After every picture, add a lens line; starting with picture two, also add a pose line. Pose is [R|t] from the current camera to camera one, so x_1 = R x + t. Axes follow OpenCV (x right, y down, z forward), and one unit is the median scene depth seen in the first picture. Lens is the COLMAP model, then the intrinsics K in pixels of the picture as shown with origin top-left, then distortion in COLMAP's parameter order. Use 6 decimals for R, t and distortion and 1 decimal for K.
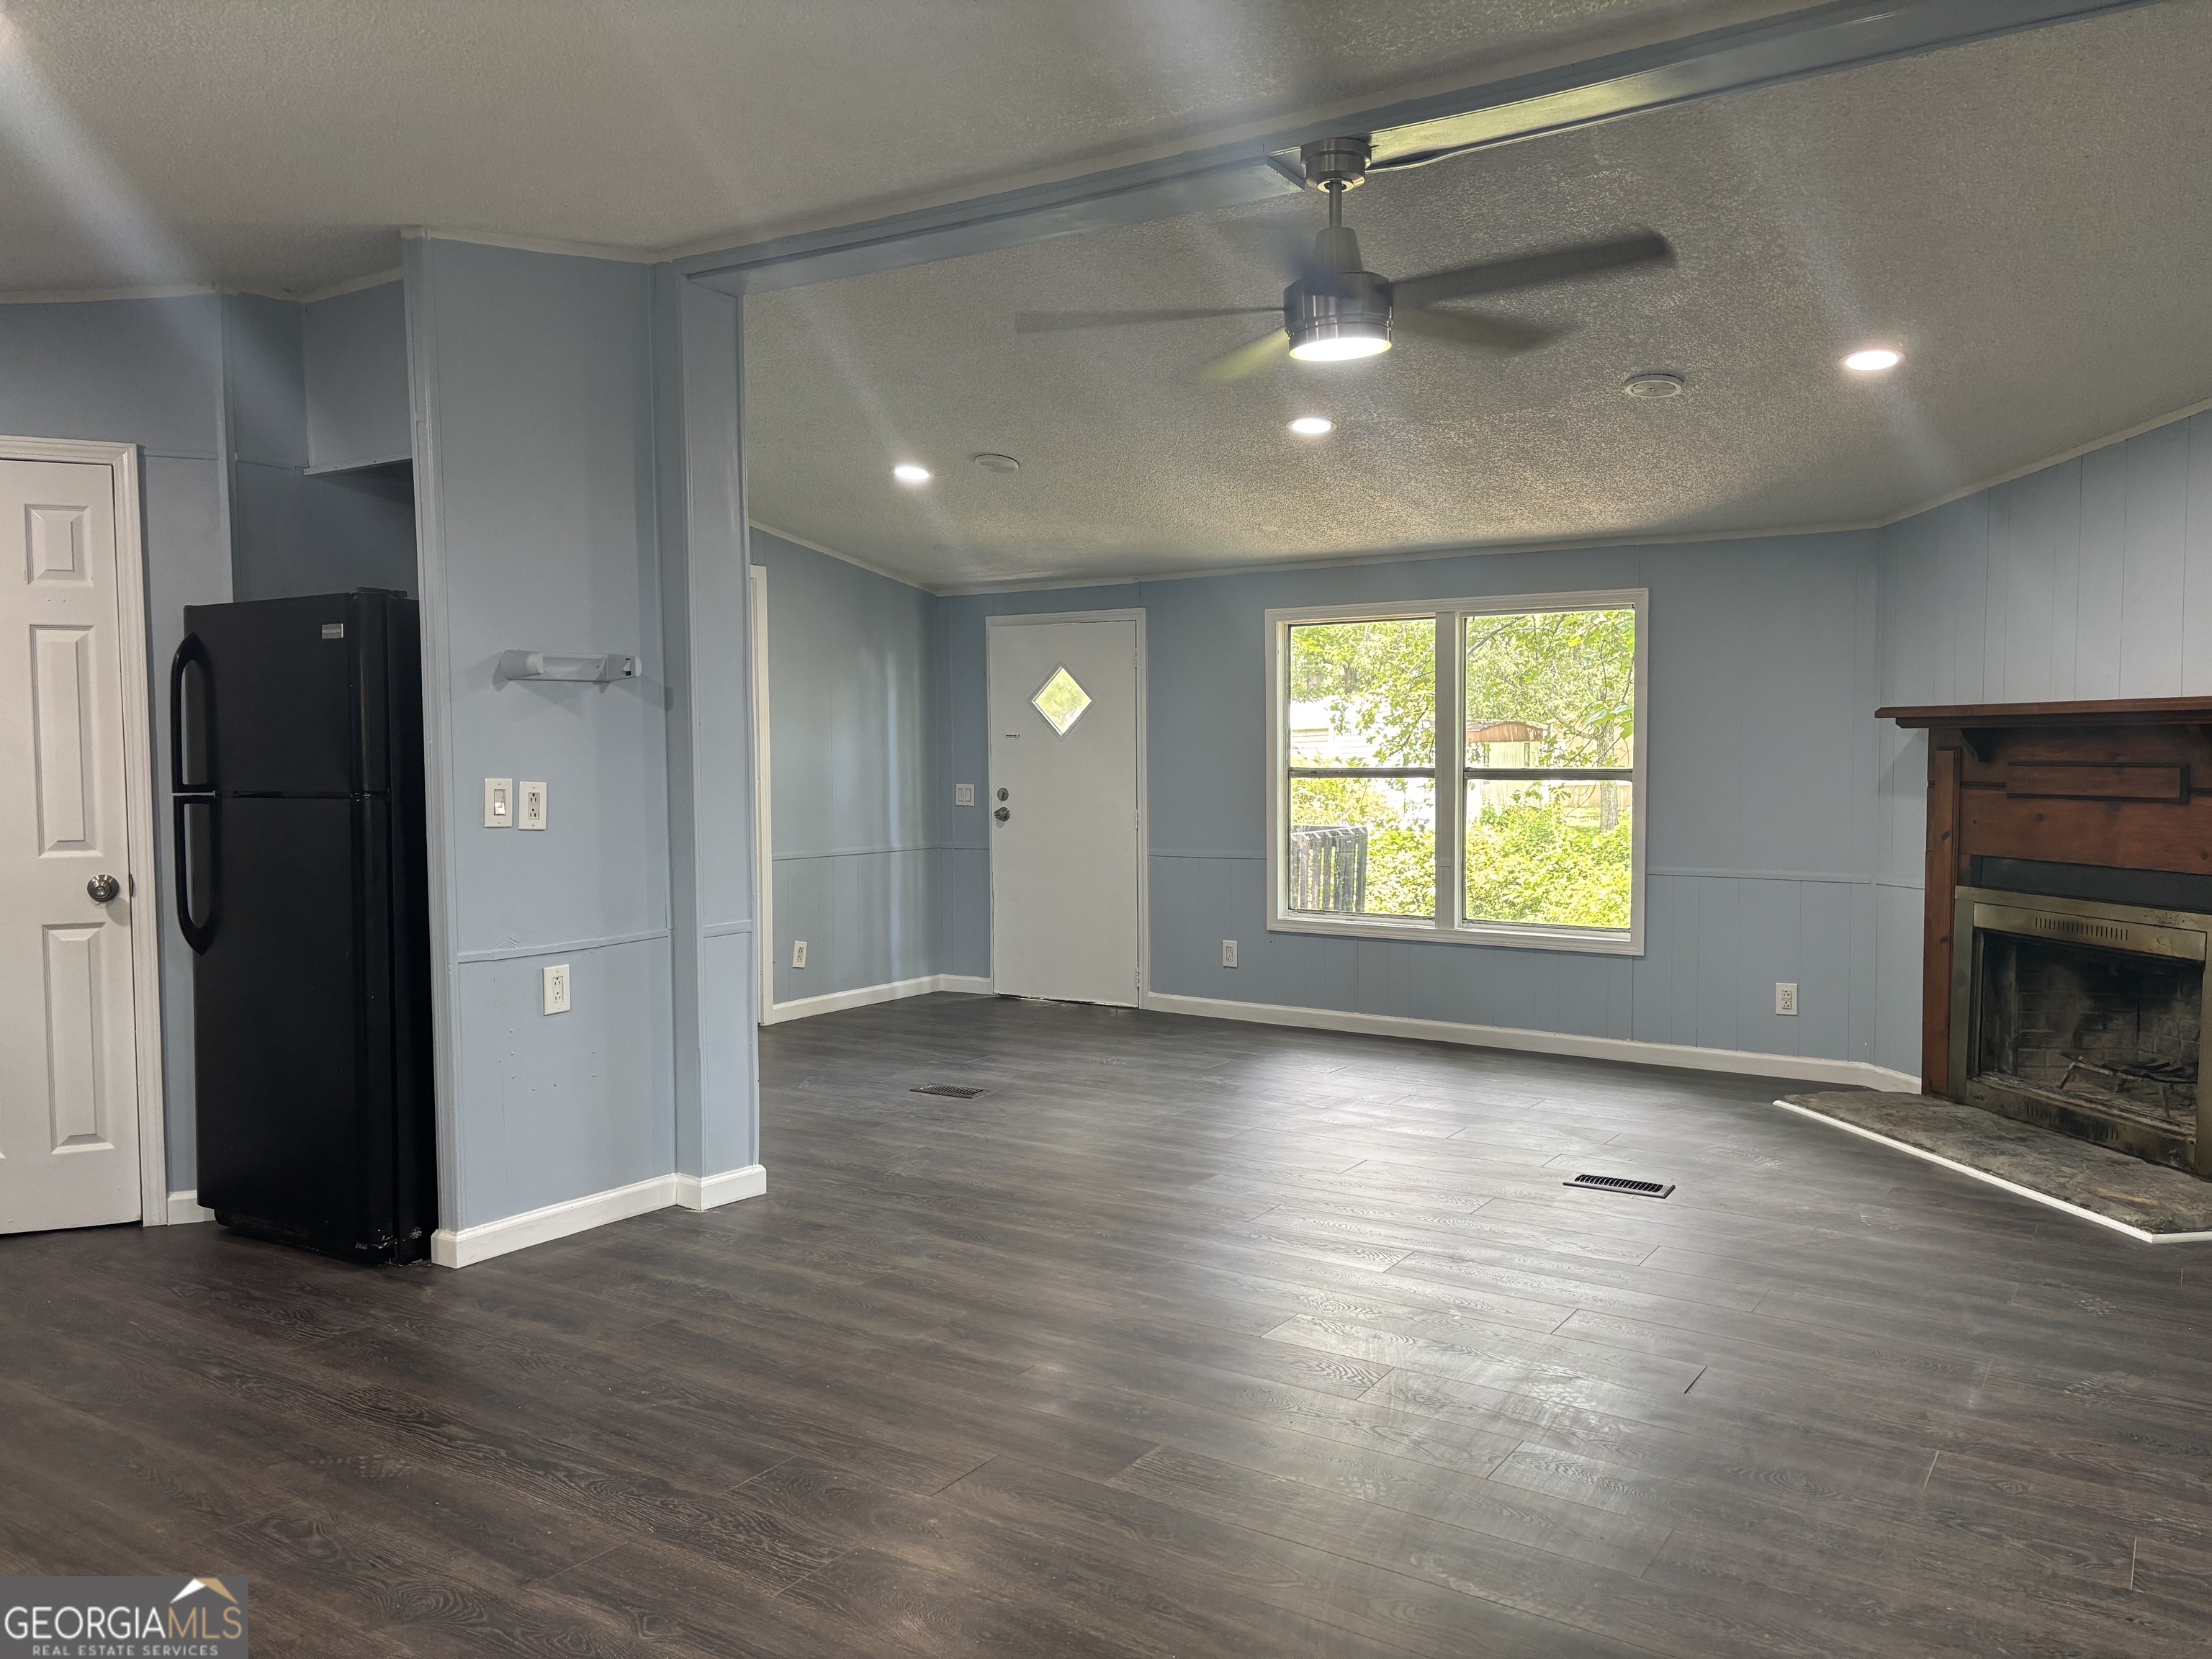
lens RADIAL K [[1679.4, 0, 1116.4], [0, 1679.4, 847.5], [0, 0, 1]] dist [0.045623, -0.041375]
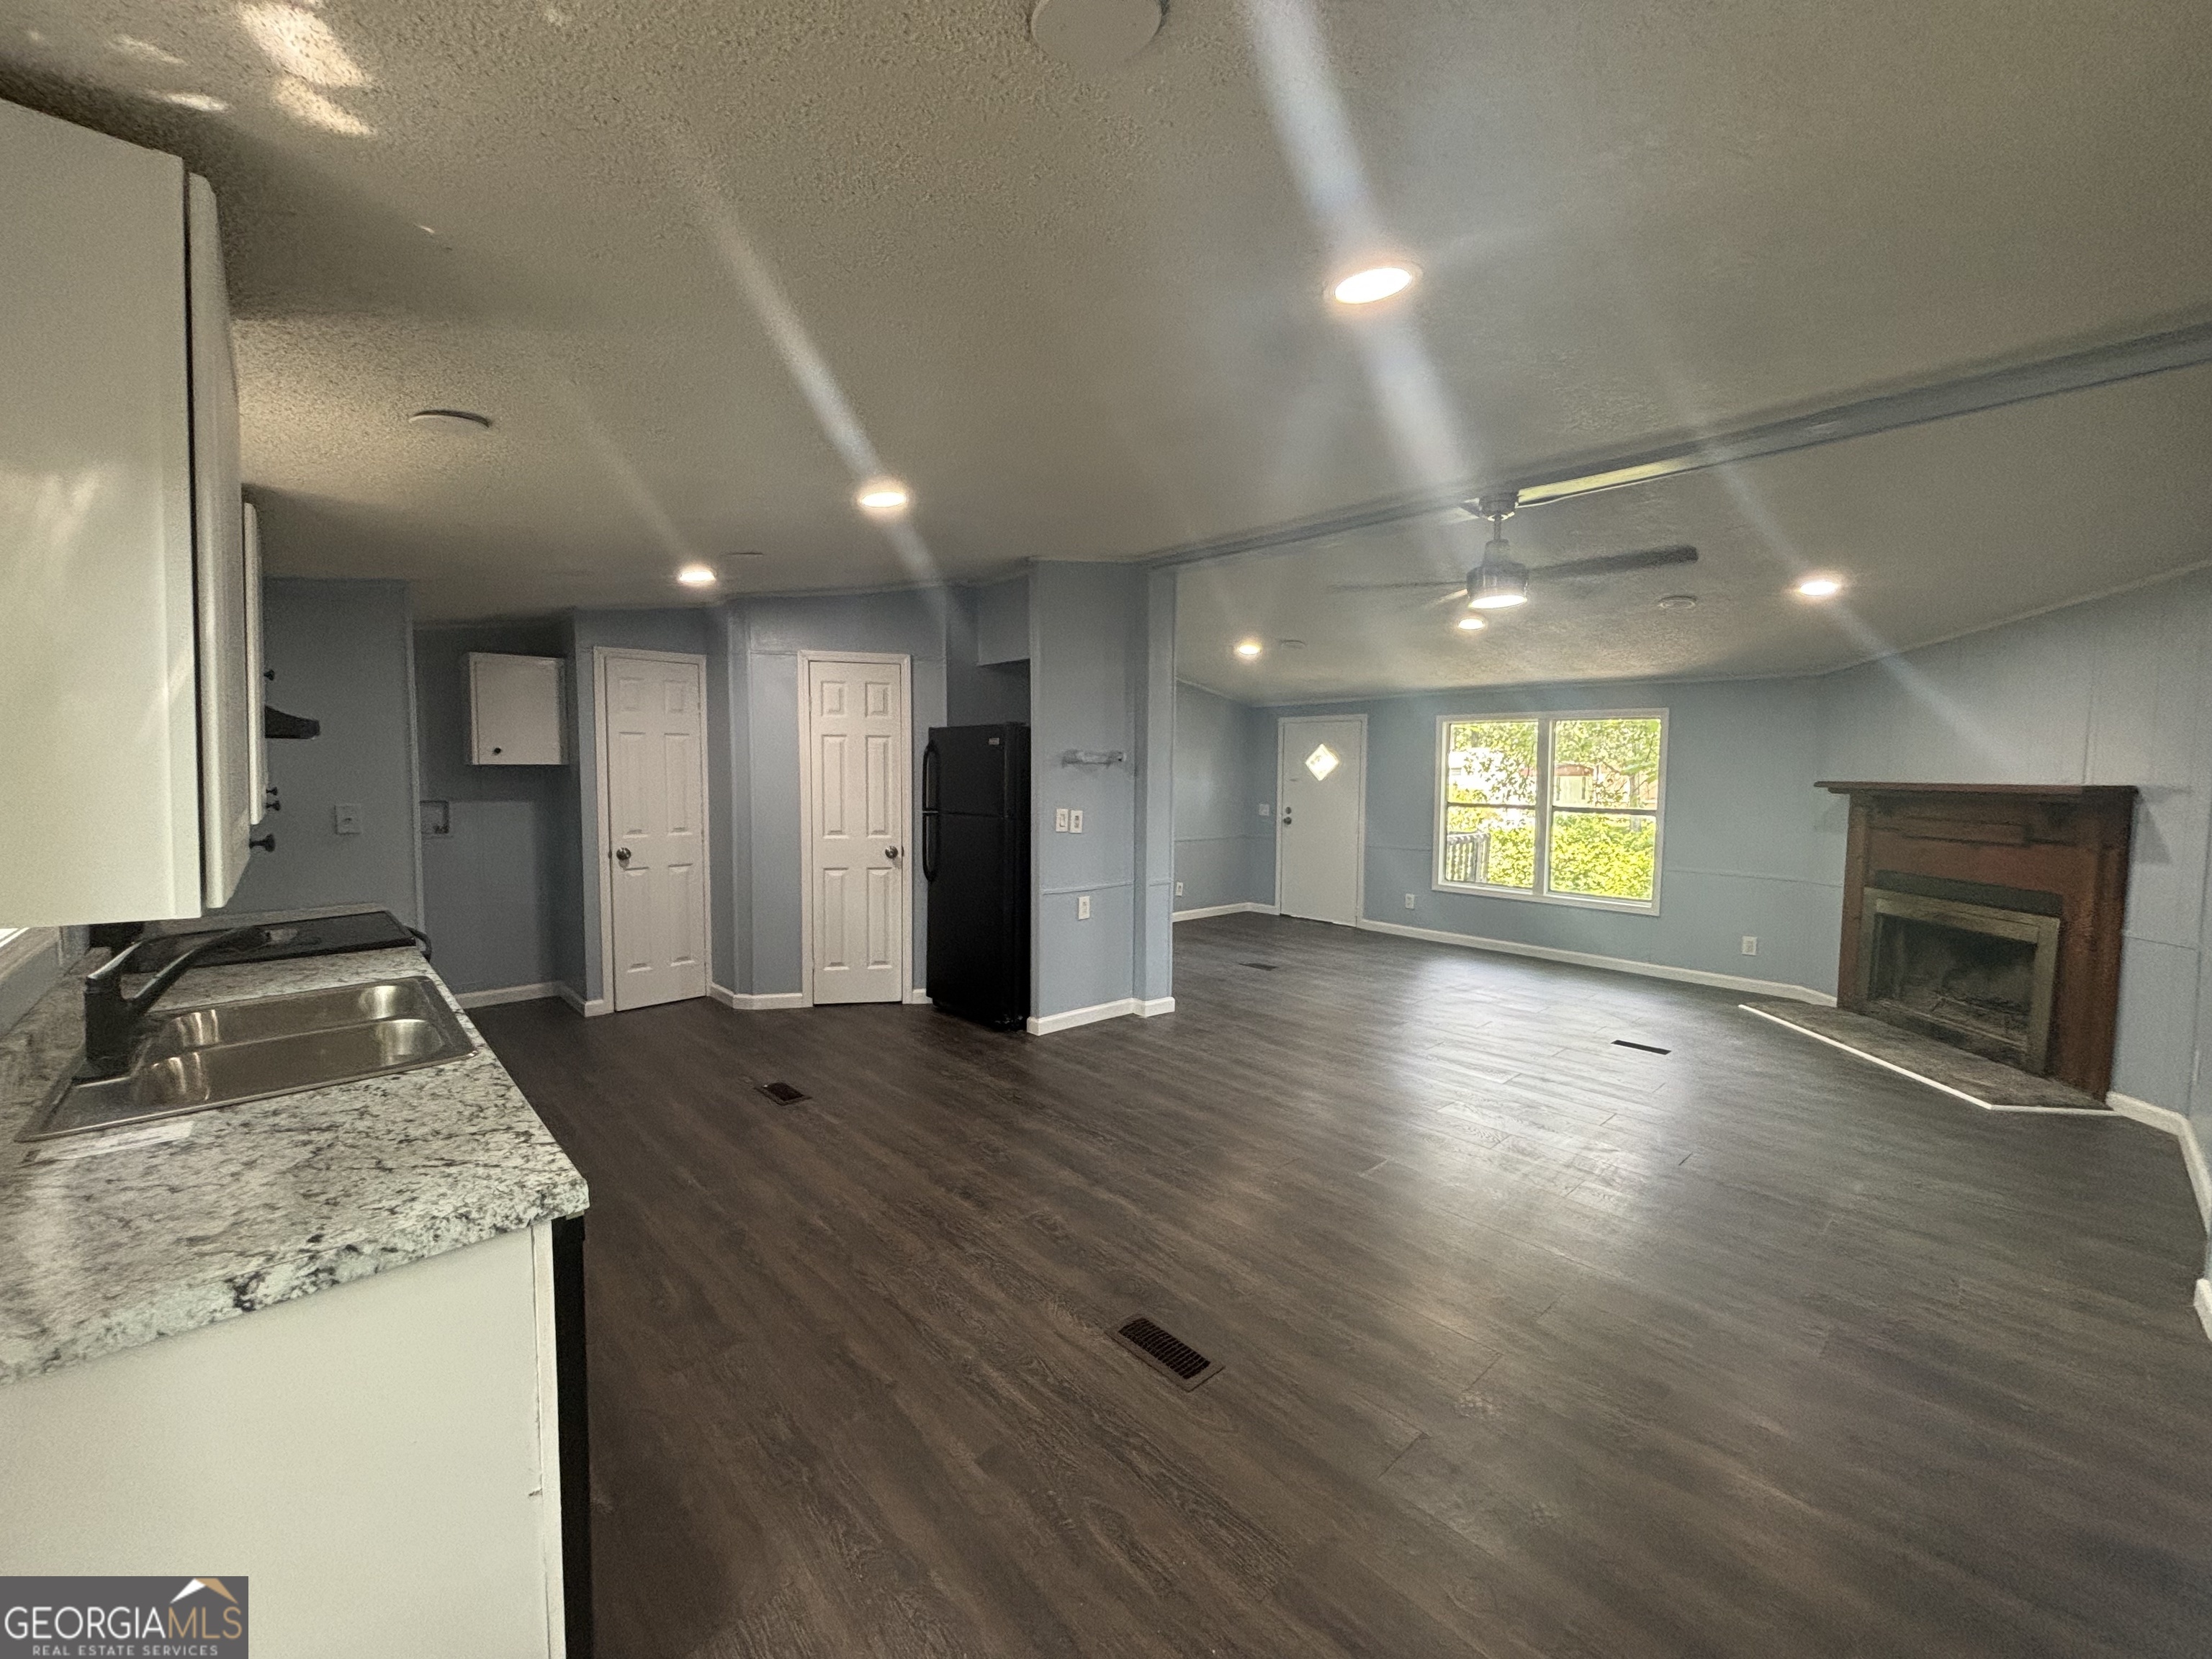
lens RADIAL K [[895.5, 0, 1102.6], [0, 895.5, 829.9], [0, 0, 1]] dist [0.001765, 0.000566]
pose [[0.968787, 0.032492, -0.245757, -0.035437], [-0.030466, 0.999463, 0.012041, -0.028336], [0.246016, -0.004178, 0.969257, -0.080550]]
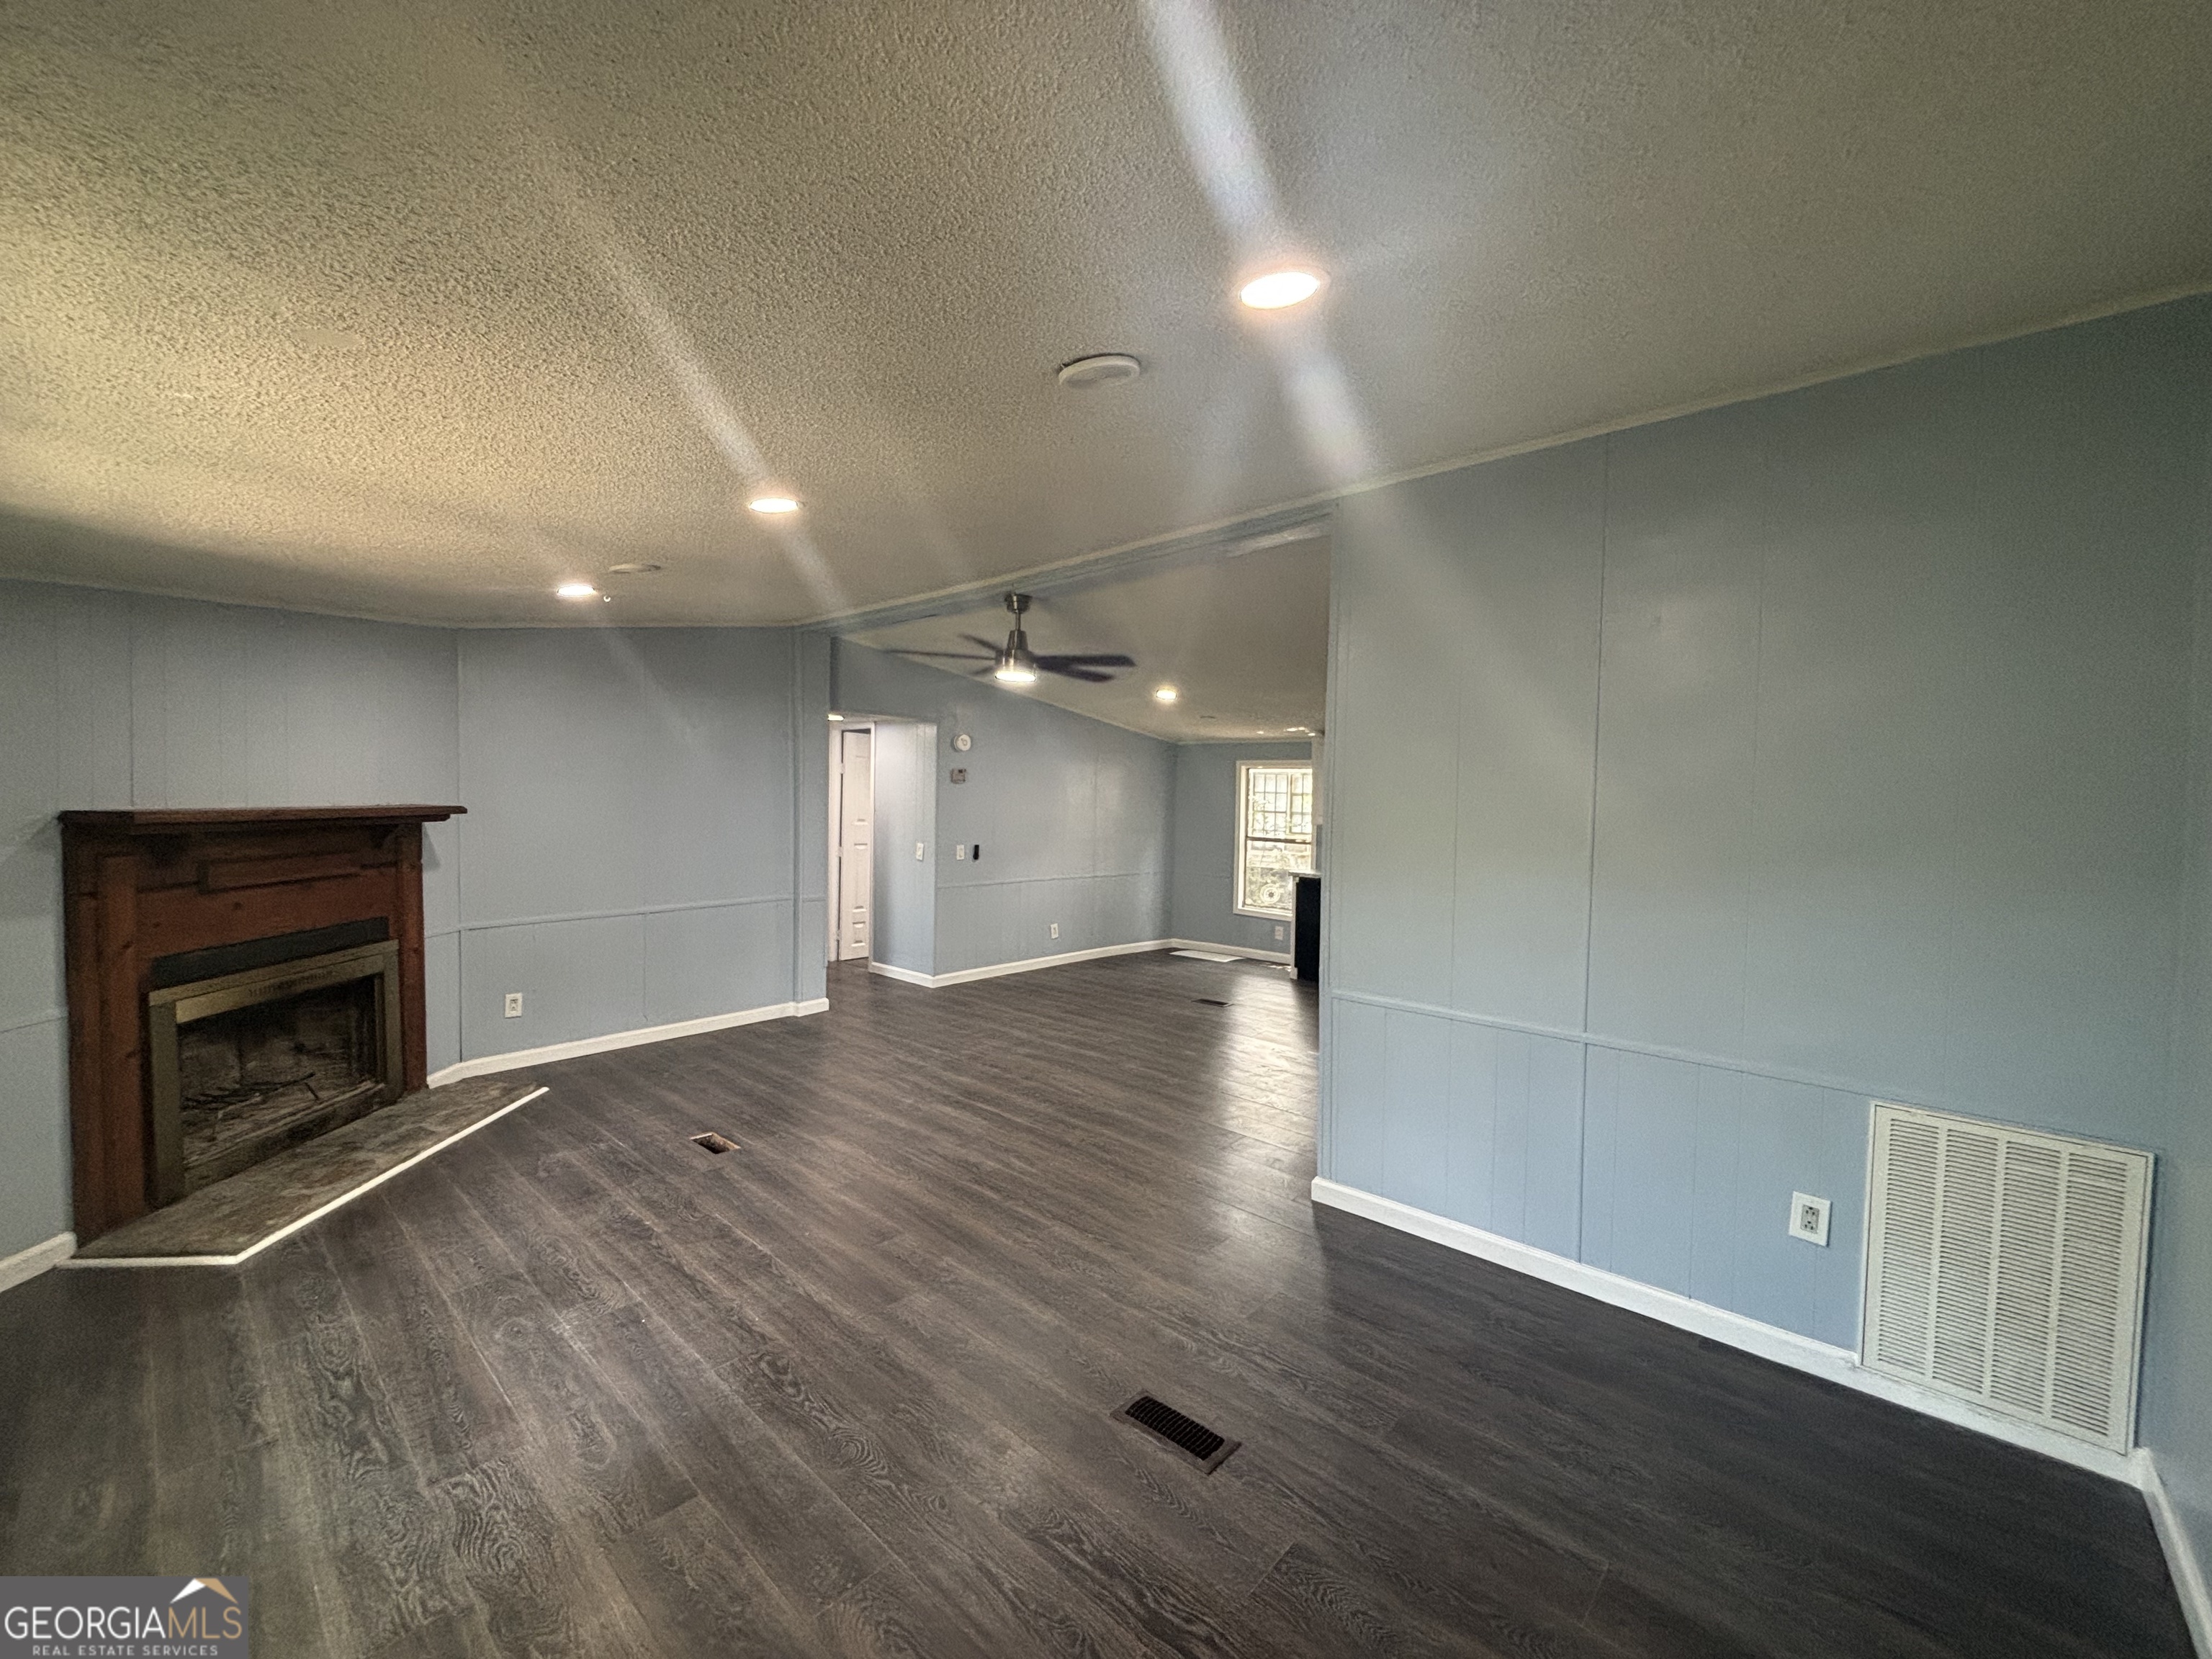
lens RADIAL K [[895.5, 0, 1111.9], [0, 895.5, 809.2], [0, 0, 1]] dist [0.001765, 0.000566]
pose [[-0.986831, -0.015910, 0.160970, -0.176636], [-0.003185, 0.996869, 0.079003, -0.163803], [-0.161723, 0.077450, -0.983792, 1.835346]]
